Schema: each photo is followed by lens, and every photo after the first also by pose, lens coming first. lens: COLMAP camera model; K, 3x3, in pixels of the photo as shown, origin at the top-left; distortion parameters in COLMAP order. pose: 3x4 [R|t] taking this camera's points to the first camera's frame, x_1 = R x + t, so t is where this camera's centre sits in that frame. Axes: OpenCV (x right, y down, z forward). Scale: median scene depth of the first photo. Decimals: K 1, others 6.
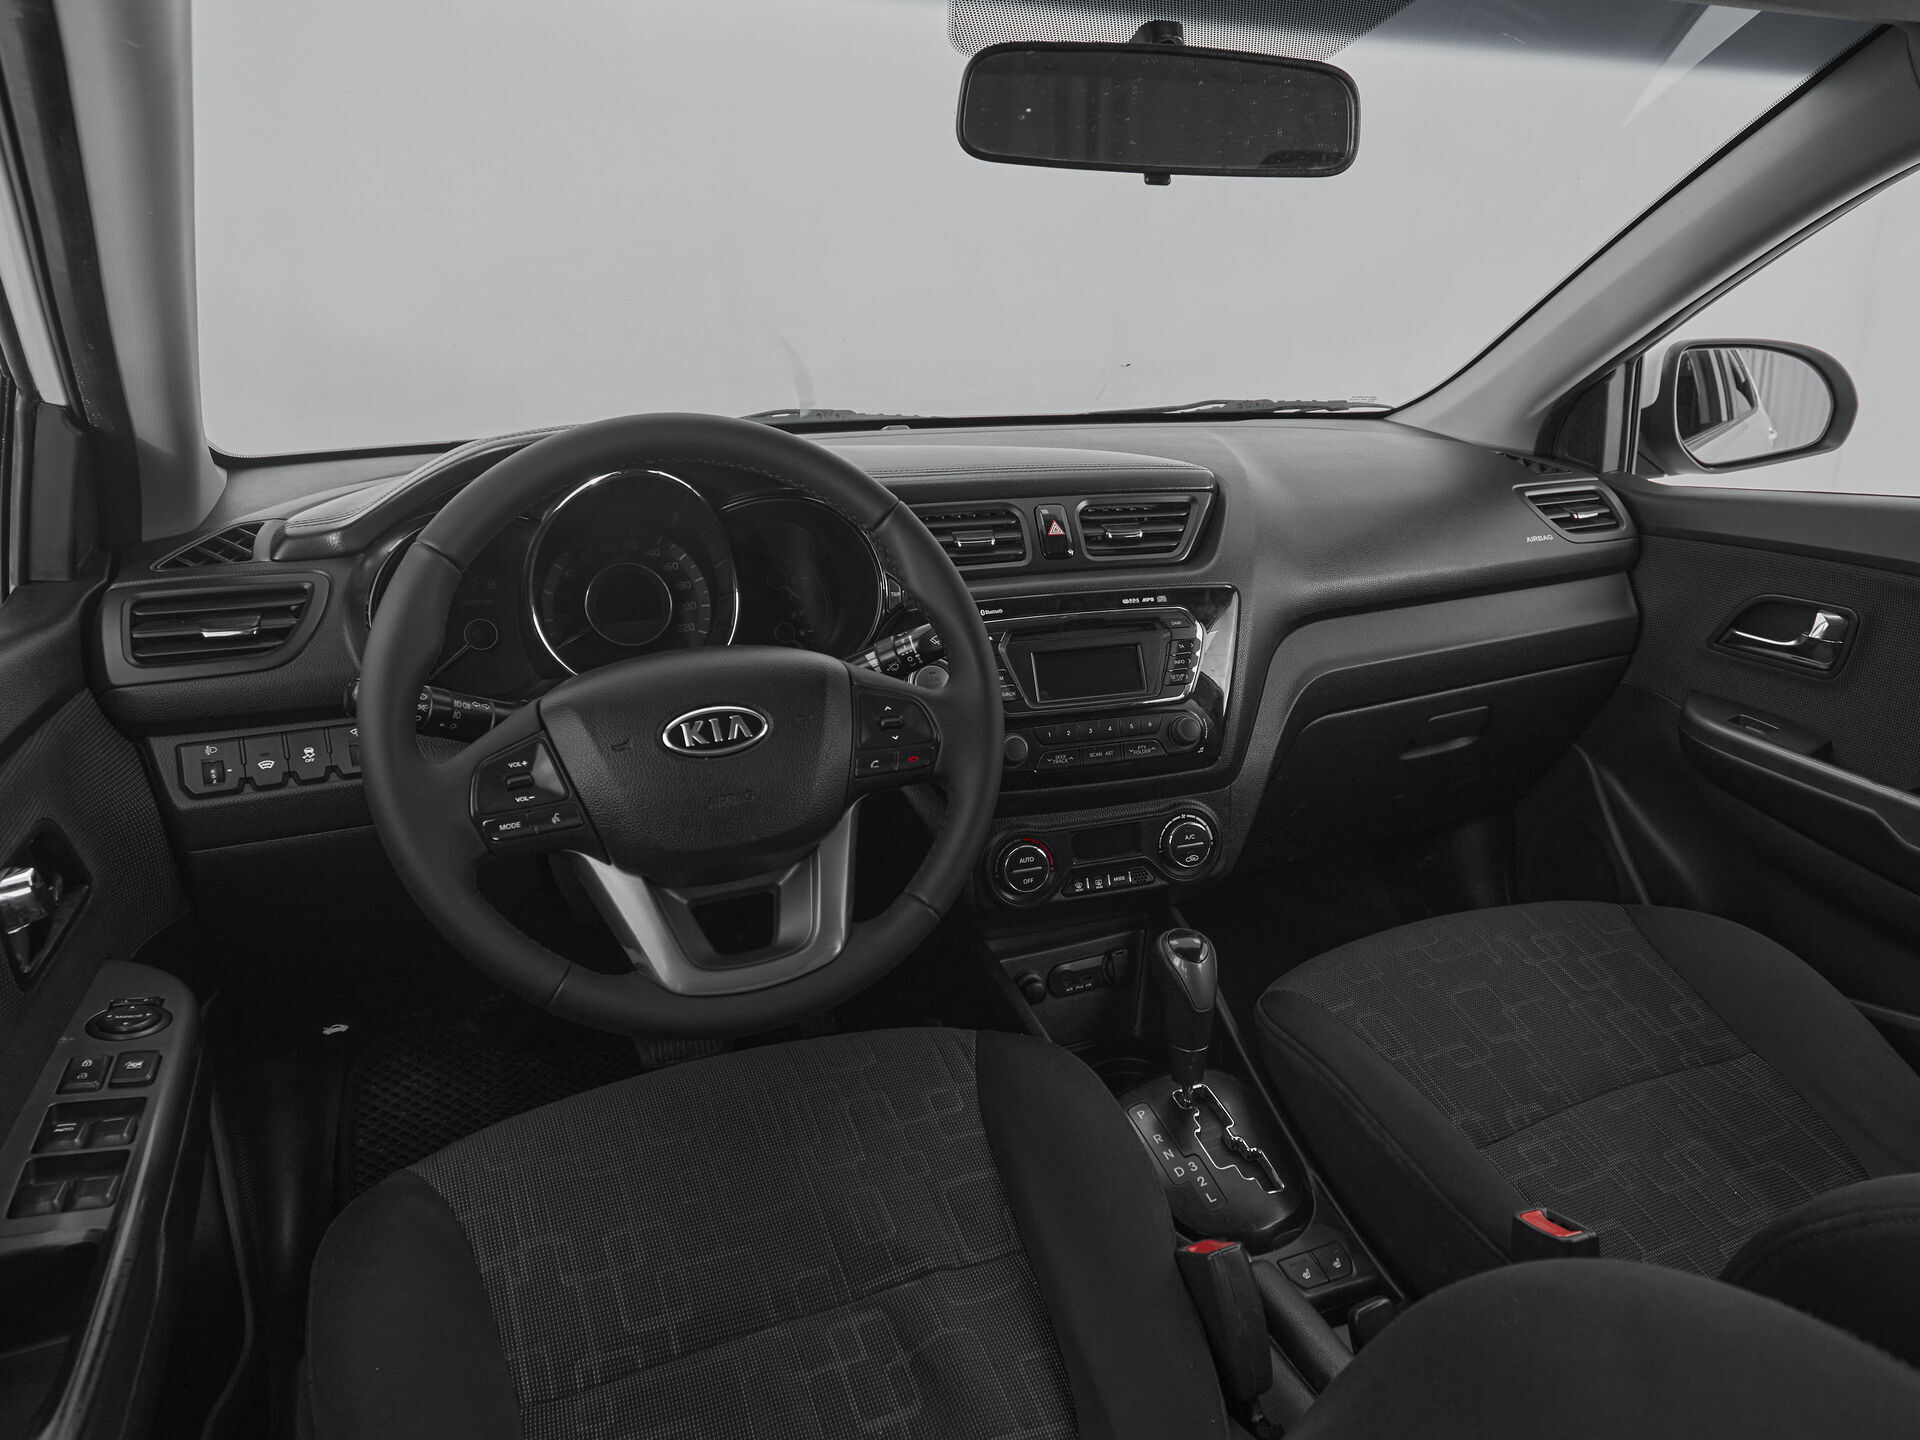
lens RADIAL K [[1347.8, 0, 1088.3], [0, 1347.8, 748.8], [0, 0, 1]] dist [-0.000791, 0.000515]
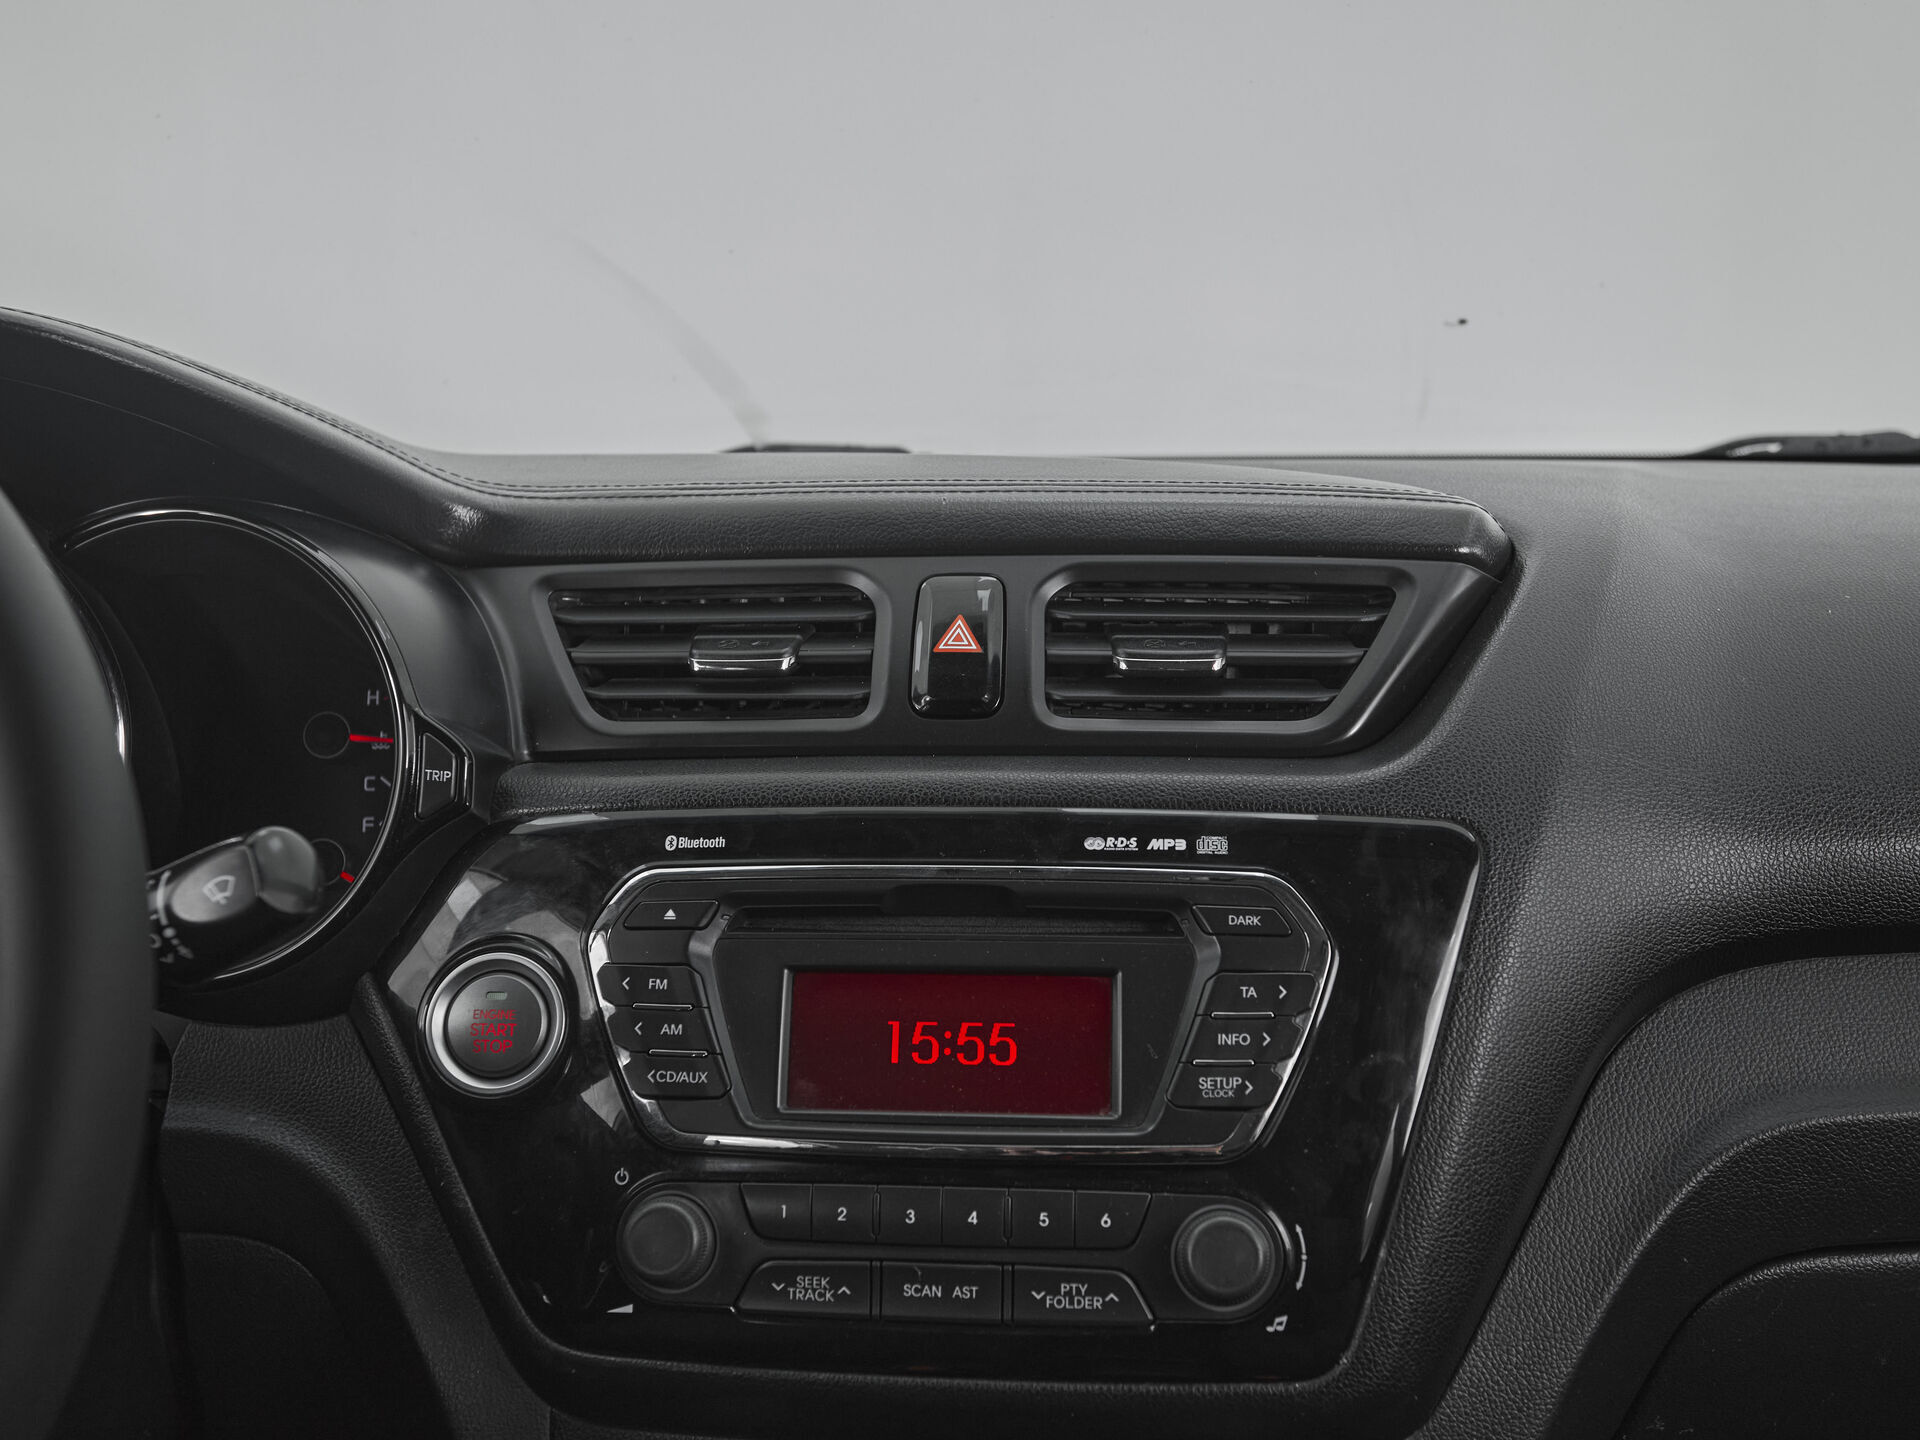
lens RADIAL K [[1915.8, 0, 951.5], [0, 1915.8, 807.5], [0, 0, 1]] dist [-0.016238, 0.003766]
pose [[0.897401, 0.058606, -0.437306, 0.211159], [-0.122582, 0.985236, -0.119515, -0.057461], [0.423845, 0.160858, 0.891336, 0.564757]]
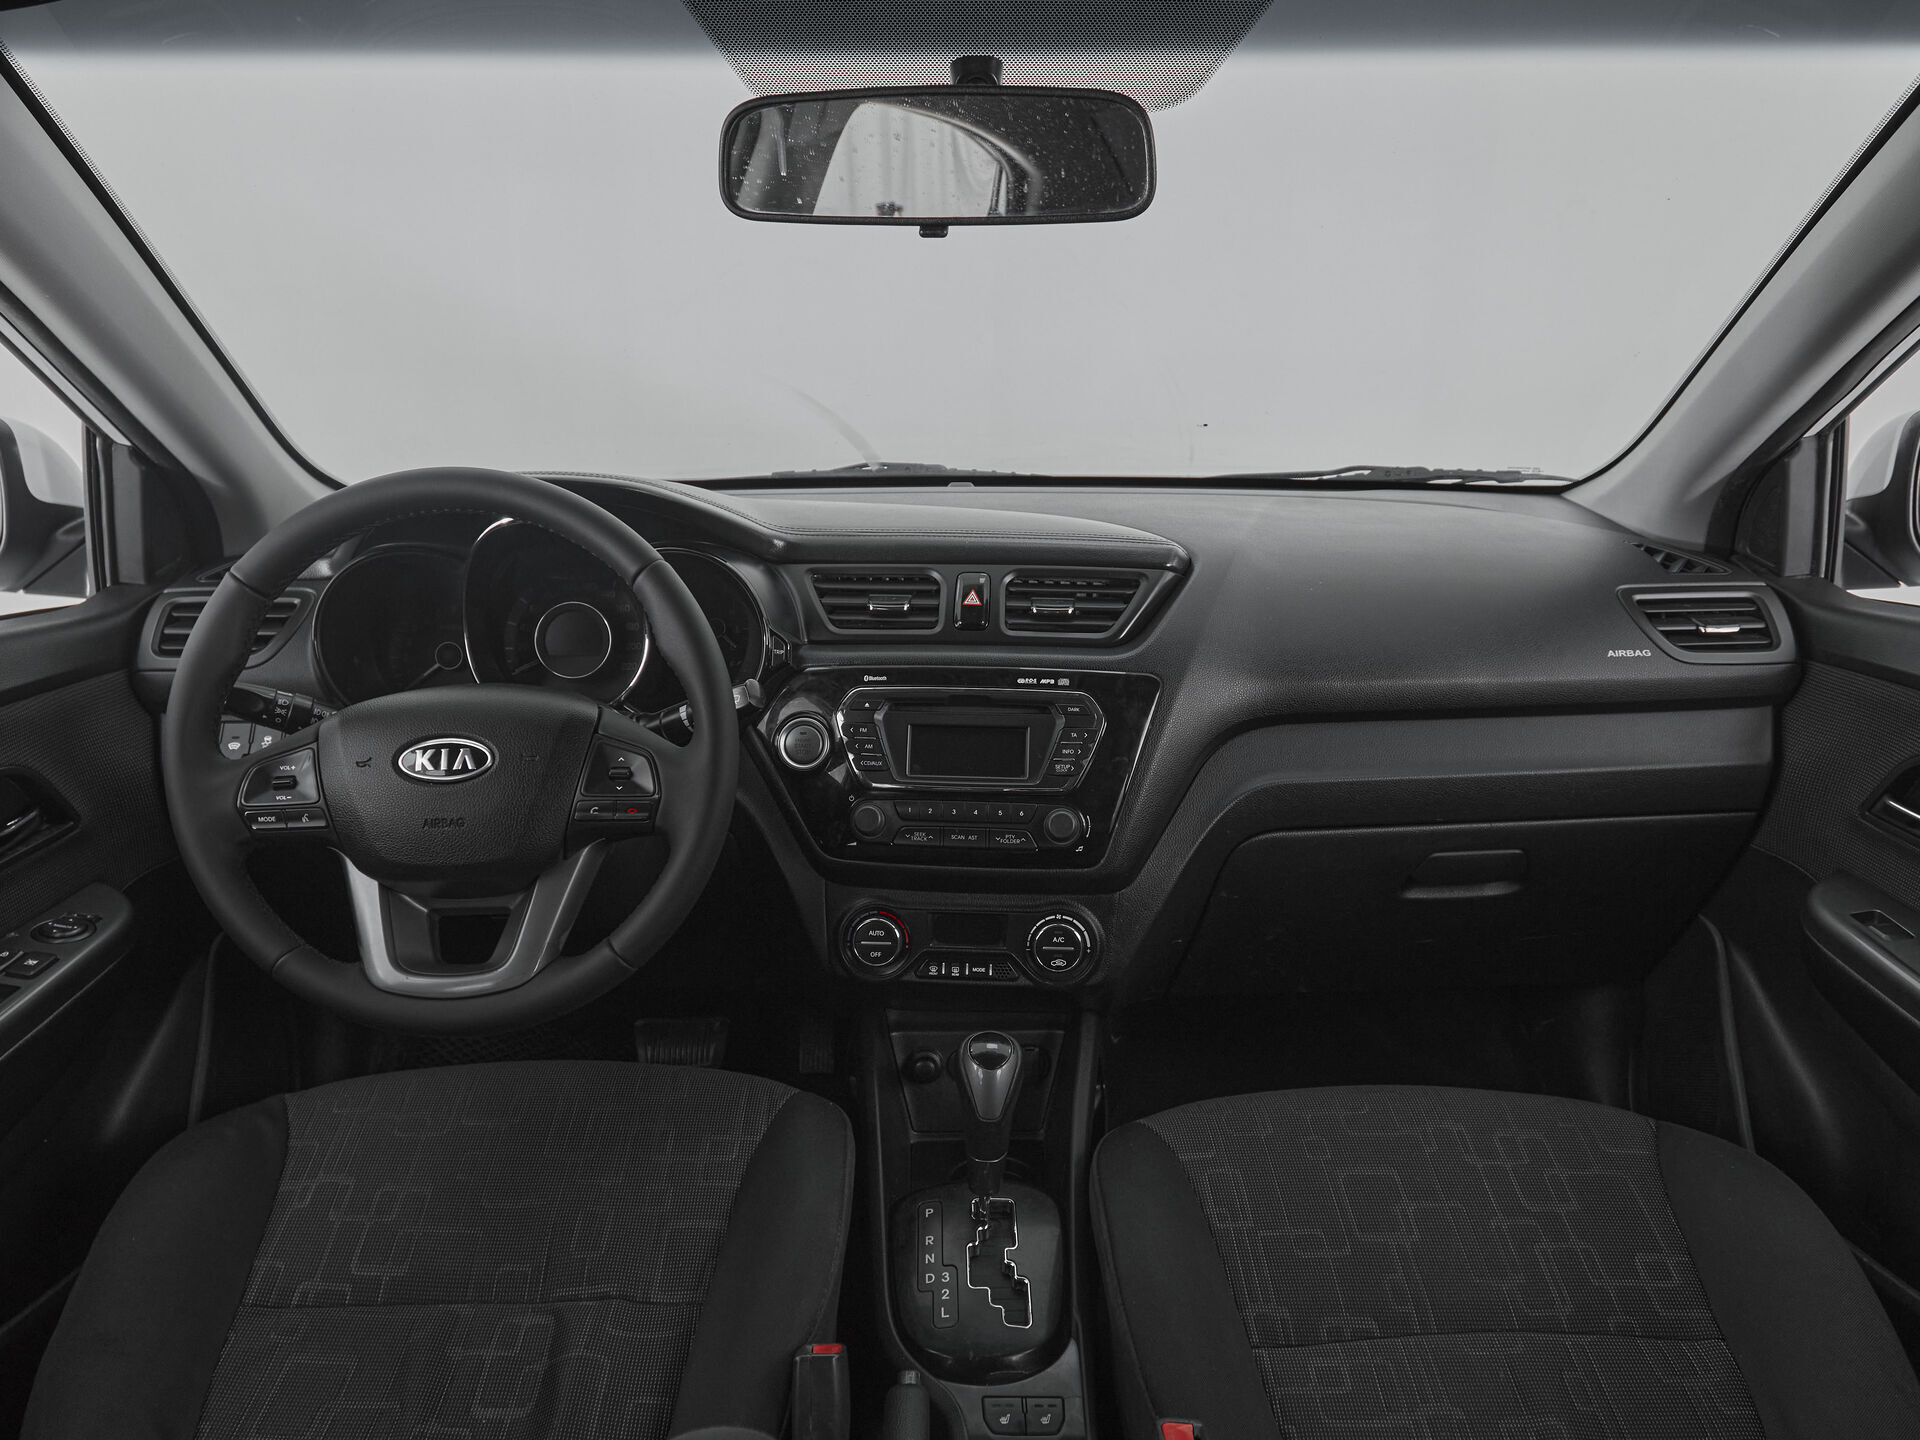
lens RADIAL K [[1382.6, 0, 971.1], [0, 1382.6, 859.1], [0, 0, 1]] dist [-0.000303, -0.001374]
pose [[0.901532, 0.147418, -0.406826, 0.416800], [-0.132231, 0.989061, 0.065372, -0.045823], [0.412012, -0.005140, 0.911164, 0.107758]]
